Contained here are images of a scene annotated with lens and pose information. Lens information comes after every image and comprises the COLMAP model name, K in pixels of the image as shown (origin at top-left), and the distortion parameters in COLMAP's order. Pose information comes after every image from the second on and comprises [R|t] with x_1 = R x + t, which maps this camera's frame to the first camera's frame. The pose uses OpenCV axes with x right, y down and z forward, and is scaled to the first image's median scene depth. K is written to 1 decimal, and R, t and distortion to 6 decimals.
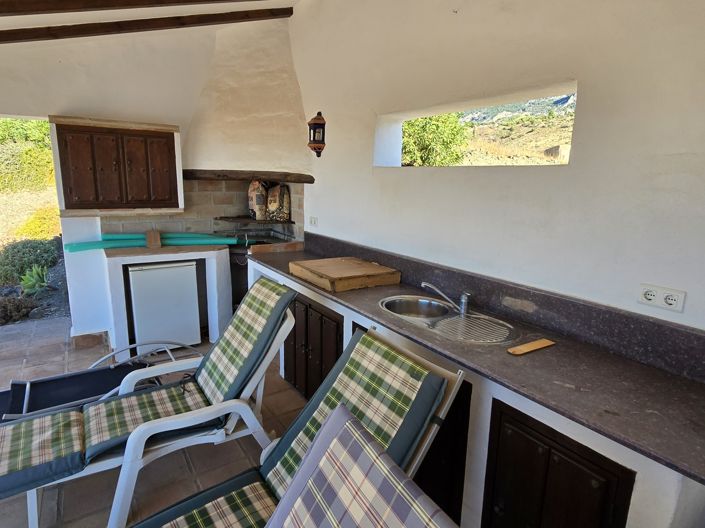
lens RADIAL K [[409.2, 0, 353.0], [0, 409.2, 261.9], [0, 0, 1]] dist [-0.002043, -0.001199]
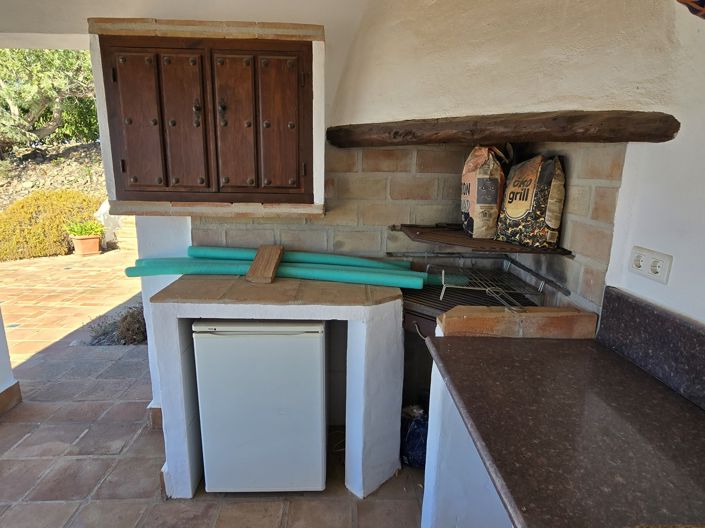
lens RADIAL K [[409.2, 0, 357.6], [0, 409.2, 263.5], [0, 0, 1]] dist [-0.002043, -0.001199]
pose [[0.856422, 0.109688, -0.504489, -0.126689], [-0.100617, 0.993894, 0.045289, -0.088022], [0.506377, 0.011973, 0.862229, 0.599638]]
